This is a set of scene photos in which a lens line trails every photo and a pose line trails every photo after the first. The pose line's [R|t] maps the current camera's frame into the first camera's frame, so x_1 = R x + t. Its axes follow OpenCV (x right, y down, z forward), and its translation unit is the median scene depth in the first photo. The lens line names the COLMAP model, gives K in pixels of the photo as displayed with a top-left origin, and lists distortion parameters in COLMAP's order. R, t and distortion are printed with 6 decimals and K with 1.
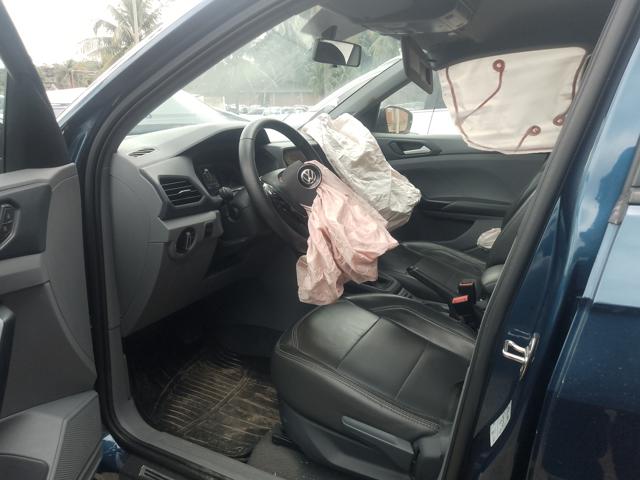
lens RADIAL K [[474.9, 0, 317.9], [0, 474.9, 238.9], [0, 0, 1]] dist [0.036969, -0.025206]
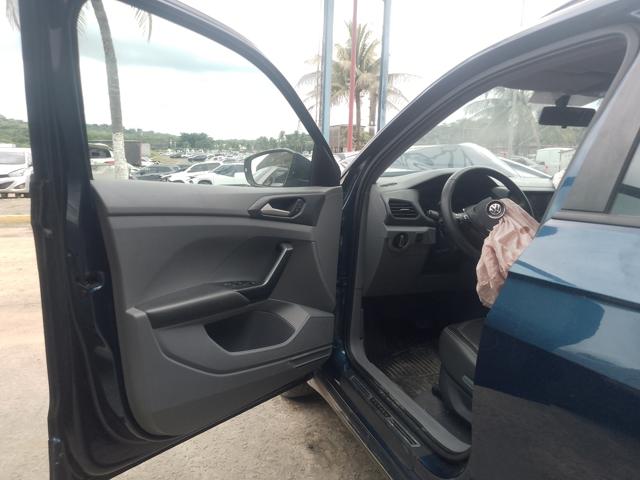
lens RADIAL K [[474.9, 0, 314.2], [0, 474.9, 238.8], [0, 0, 1]] dist [0.036969, -0.025206]
pose [[0.724567, 0.128731, -0.677075, 0.578028], [-0.200560, 0.979268, -0.028442, 0.098604], [0.659377, 0.156402, 0.735364, -0.347888]]
